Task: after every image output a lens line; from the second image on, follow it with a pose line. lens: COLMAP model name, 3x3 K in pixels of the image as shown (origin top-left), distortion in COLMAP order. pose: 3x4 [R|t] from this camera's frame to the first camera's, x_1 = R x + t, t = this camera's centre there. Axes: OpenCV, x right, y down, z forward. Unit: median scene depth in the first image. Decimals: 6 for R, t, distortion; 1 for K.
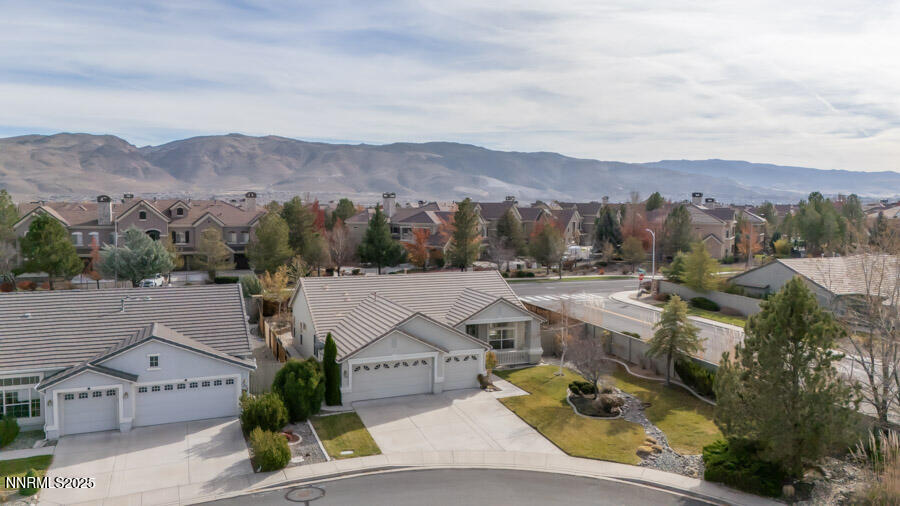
lens RADIAL K [[656.7, 0, 449.8], [0, 656.7, 249.3], [0, 0, 1]] dist [0.091039, -0.096898]
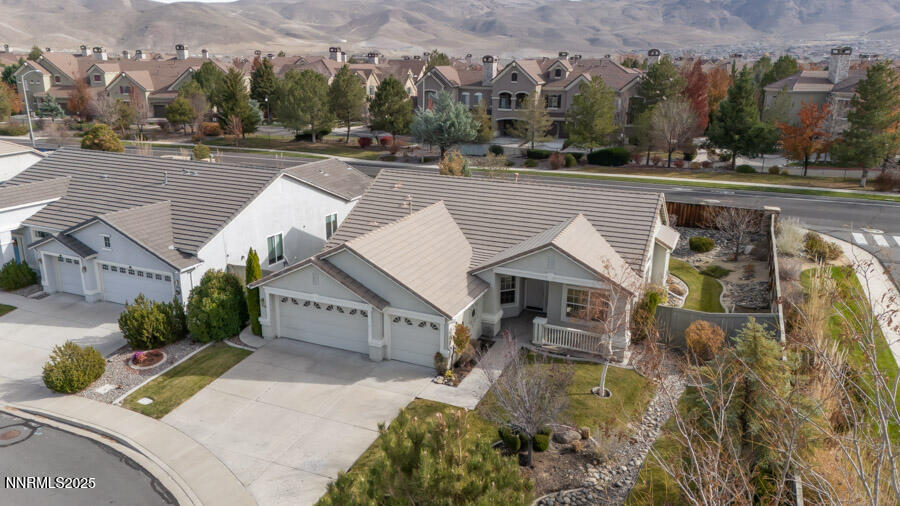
lens RADIAL K [[656.7, 0, 449.8], [0, 656.7, 249.3], [0, 0, 1]] dist [0.091039, -0.096898]
pose [[0.690418, 0.205191, -0.693700, 0.489011], [-0.054064, 0.970884, 0.233371, -0.064825], [0.721388, -0.123619, 0.681409, 0.574137]]
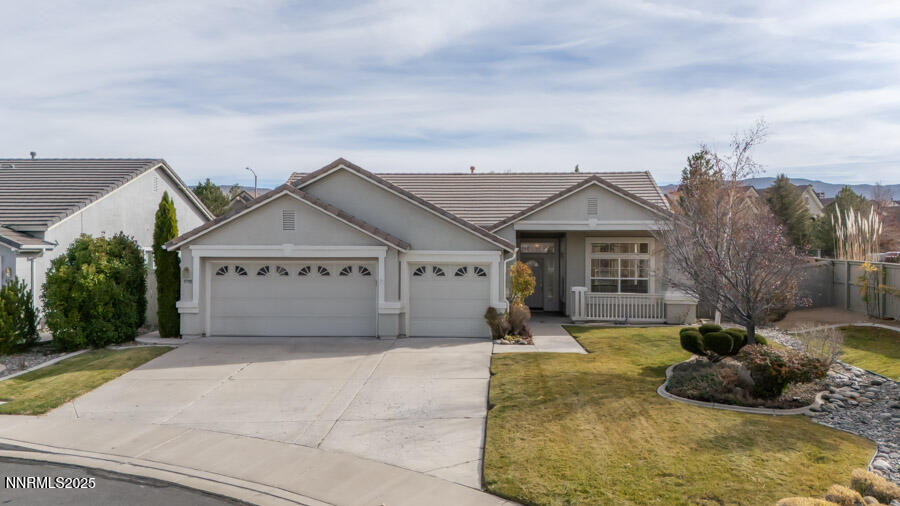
lens RADIAL K [[686.5, 0, 453.7], [0, 686.5, 252.2], [0, 0, 1]] dist [0.093086, -0.108339]
pose [[0.899051, -0.000688, -0.437843, 0.230305], [-0.029289, 0.997664, -0.061708, 0.181510], [0.436863, 0.068303, 0.896931, 0.563816]]
